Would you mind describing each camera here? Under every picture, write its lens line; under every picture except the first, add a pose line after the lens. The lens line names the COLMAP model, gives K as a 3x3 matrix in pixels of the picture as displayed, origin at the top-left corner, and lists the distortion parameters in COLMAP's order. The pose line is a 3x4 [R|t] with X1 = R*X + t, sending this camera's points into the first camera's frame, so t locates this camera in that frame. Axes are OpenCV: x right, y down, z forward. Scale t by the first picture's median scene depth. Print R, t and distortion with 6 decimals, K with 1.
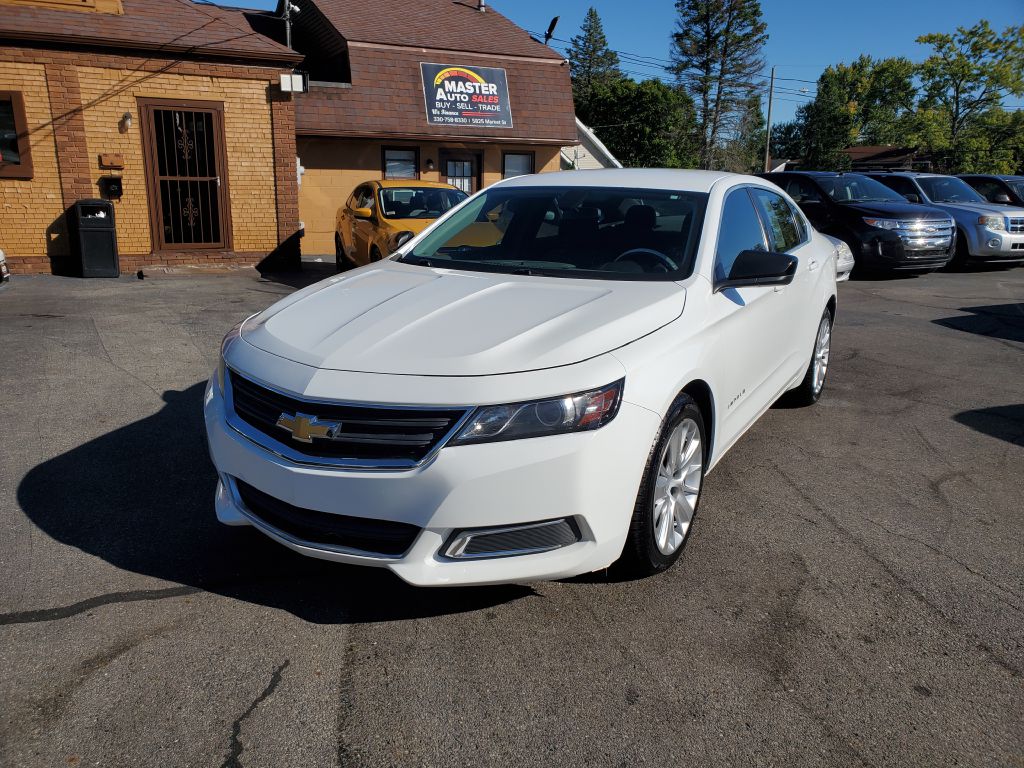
lens RADIAL K [[803.1, 0, 510.4], [0, 803.1, 387.5], [0, 0, 1]] dist [-0.026887, 0.075835]
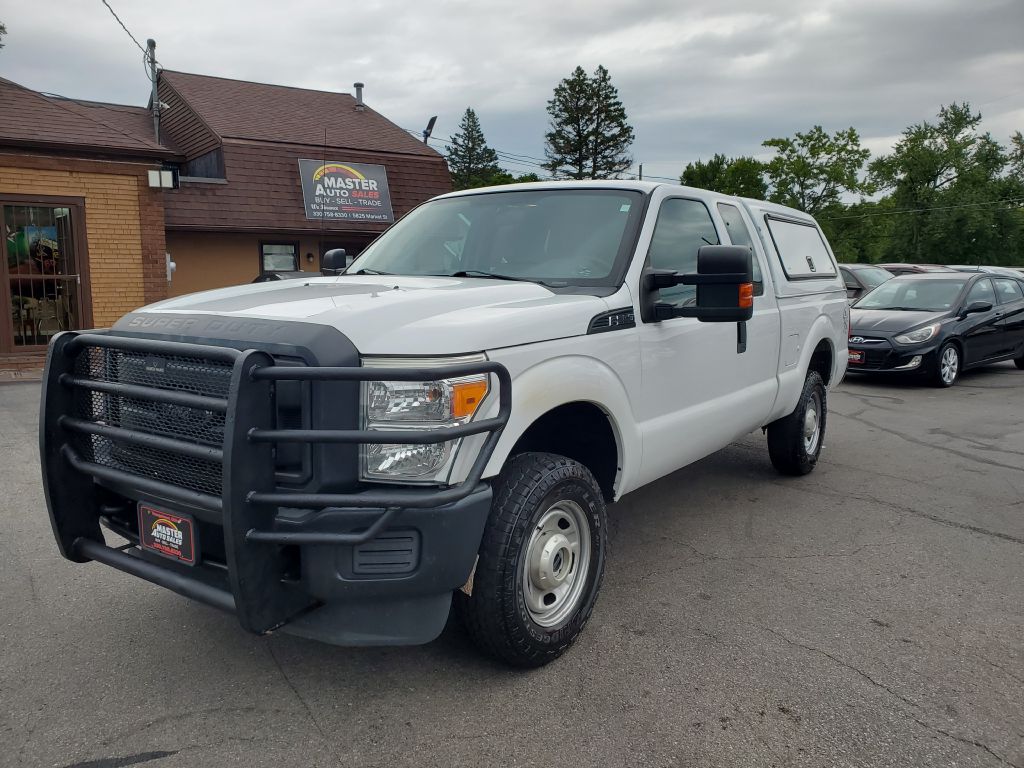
lens RADIAL K [[801.2, 0, 513.9], [0, 801.2, 381.1], [0, 0, 1]] dist [-0.004911, 0.029437]
pose [[0.989566, -0.031676, 0.140553, 0.004384], [0.047459, 0.992754, -0.110400, -0.007638], [-0.136037, 0.115919, 0.983899, 0.012518]]
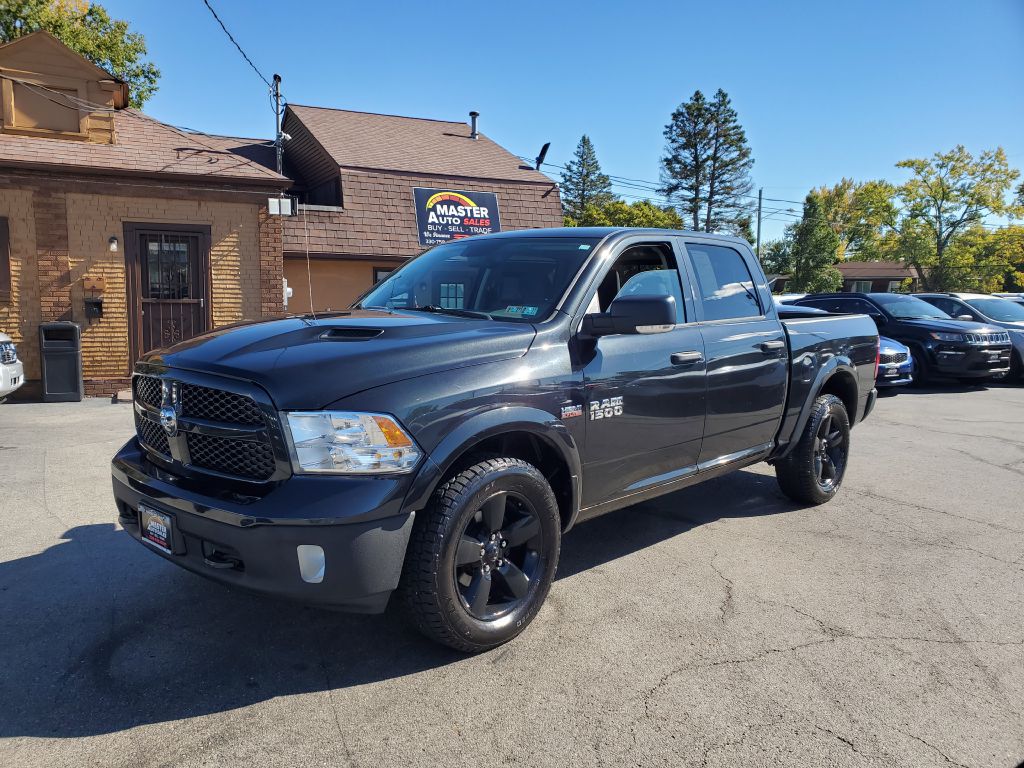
lens RADIAL K [[796.4, 0, 505.0], [0, 796.4, 387.6], [0, 0, 1]] dist [0.023214, -0.008119]
pose [[0.999982, -0.002732, -0.005298, 0.009166], [0.001980, 0.990571, -0.136983, -0.015172], [0.005622, 0.136970, 0.990559, 0.033096]]
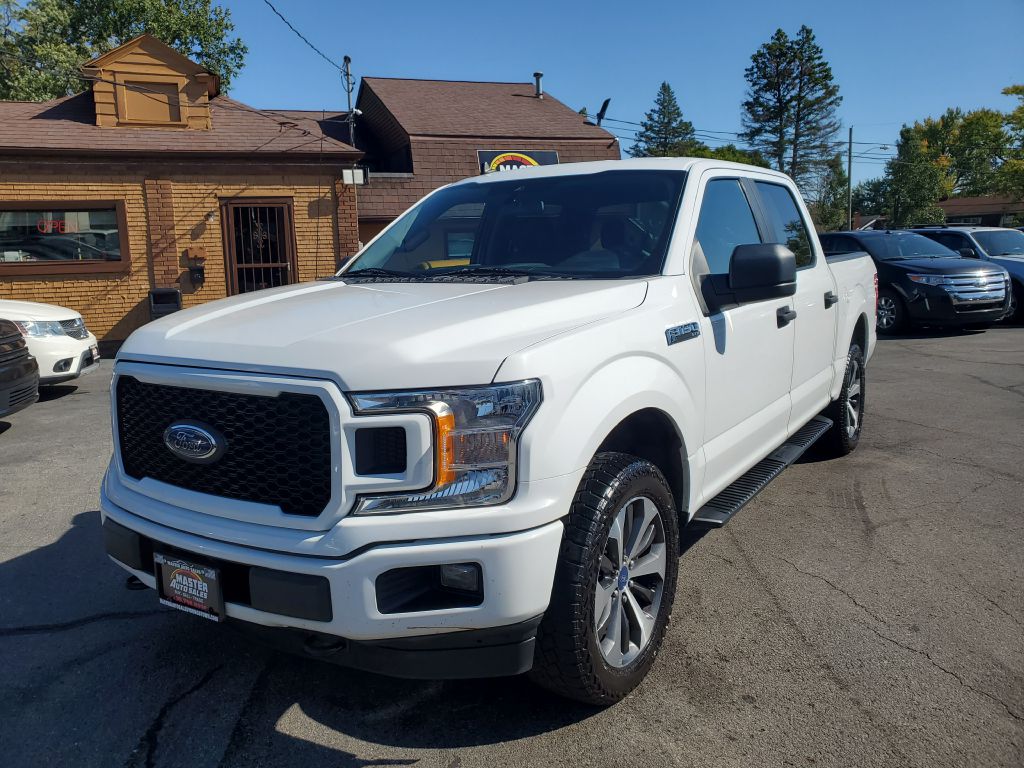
lens RADIAL K [[802.1, 0, 502.2], [0, 802.1, 361.9], [0, 0, 1]] dist [0.006012, 0.013322]
pose [[0.992111, -0.028634, -0.122052, 0.044841], [0.014337, 0.993094, -0.116439, 0.004552], [0.124543, 0.113770, 0.985670, -0.029760]]
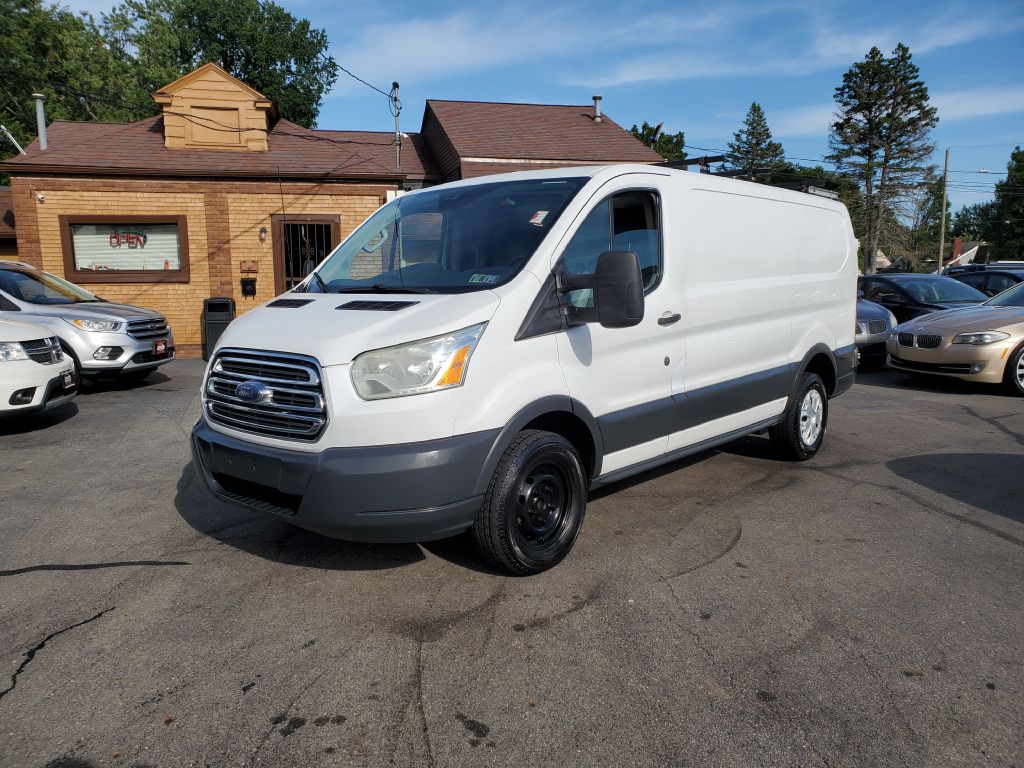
lens RADIAL K [[796.4, 0, 506.9], [0, 796.4, 387.1], [0, 0, 1]] dist [-0.011597, 0.058918]
pose [[0.975011, 0.010024, -0.221930, 0.109612], [-0.034267, 0.993812, -0.105662, 0.009814], [0.219498, 0.110626, 0.969321, -0.045959]]
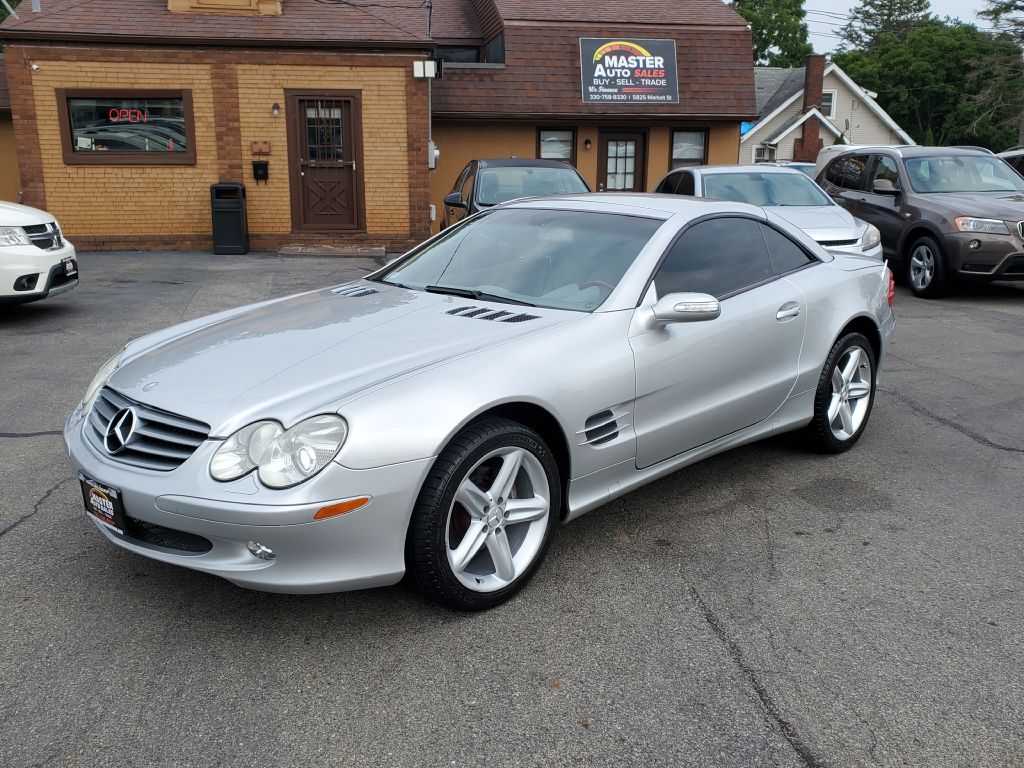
lens RADIAL K [[954.4, 0, 510.1], [0, 954.4, 382.9], [0, 0, 1]] dist [0.001832, 0.023078]
pose [[0.956308, 0.056802, -0.286789, 0.154247], [-0.062802, 0.997957, -0.011759, 0.021358], [0.285535, 0.029256, 0.957922, -0.097072]]
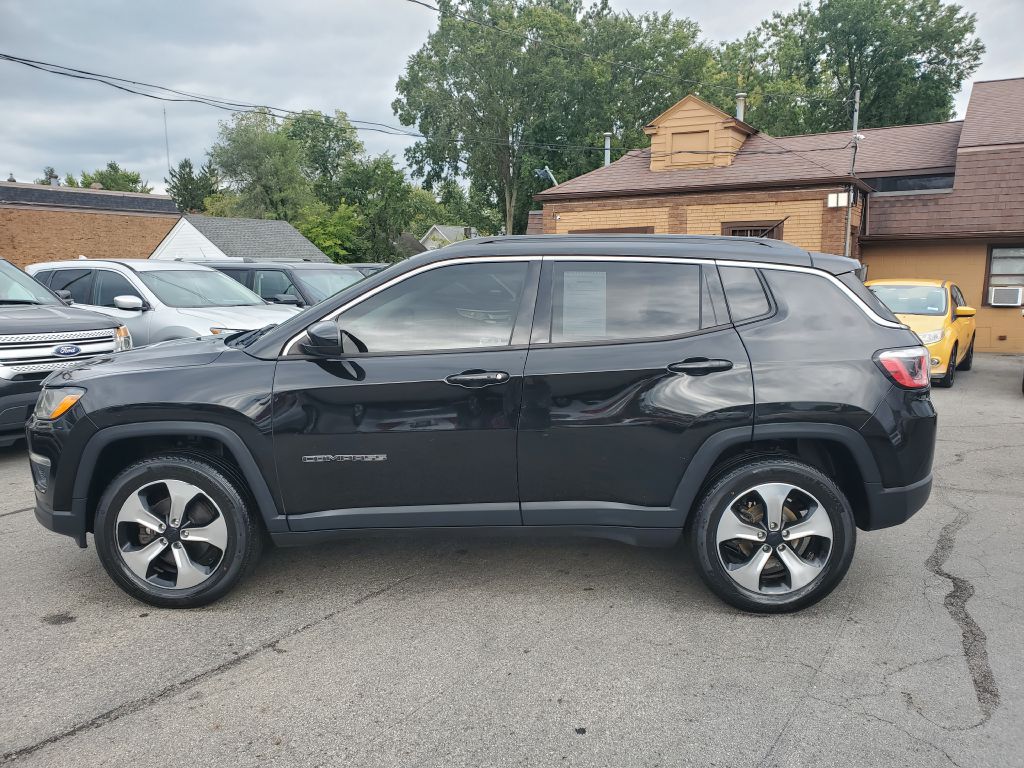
lens RADIAL K [[796.8, 0, 514.3], [0, 796.8, 388.0], [0, 0, 1]] dist [-0.010122, 0.047641]
pose [[0.557235, 0.100845, -0.824208, 0.346364], [-0.196854, 0.980345, -0.013141, 0.002411], [0.806683, 0.169571, 0.566134, -0.007076]]
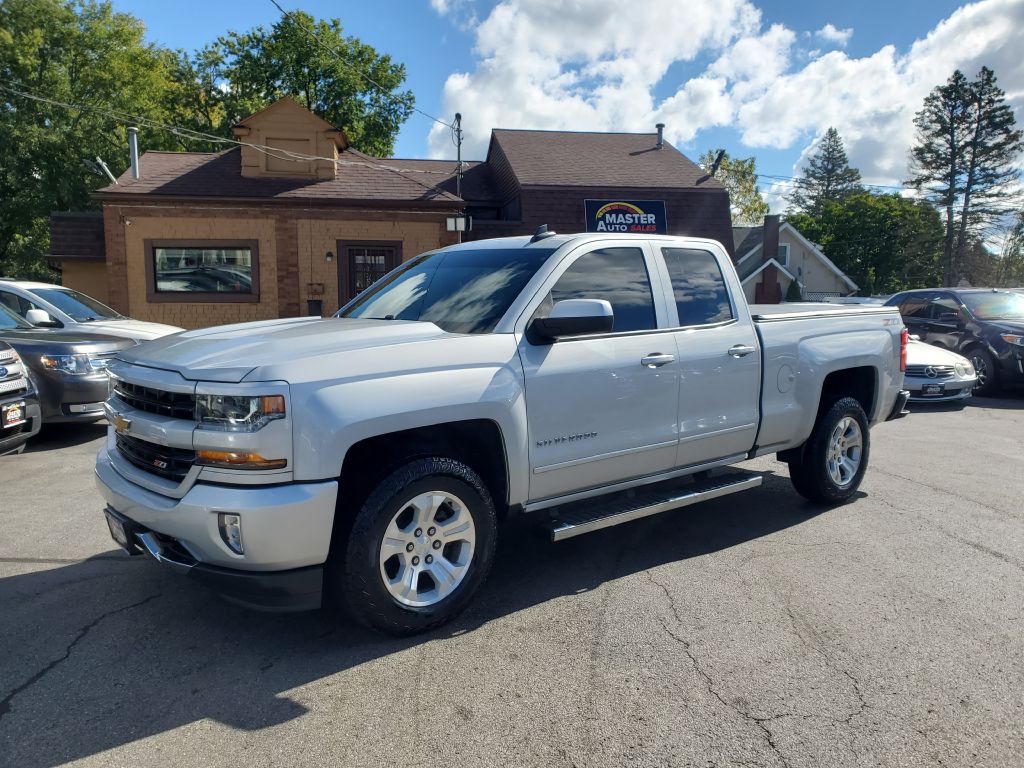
lens RADIAL K [[792.8, 0, 504.4], [0, 792.8, 390.0], [0, 0, 1]] dist [0.017750, 0.001693]
pose [[0.951545, 0.025246, -0.306471, 0.128735], [-0.067243, 0.989587, -0.127260, 0.012568], [0.300067, 0.141702, 0.943335, -0.056601]]
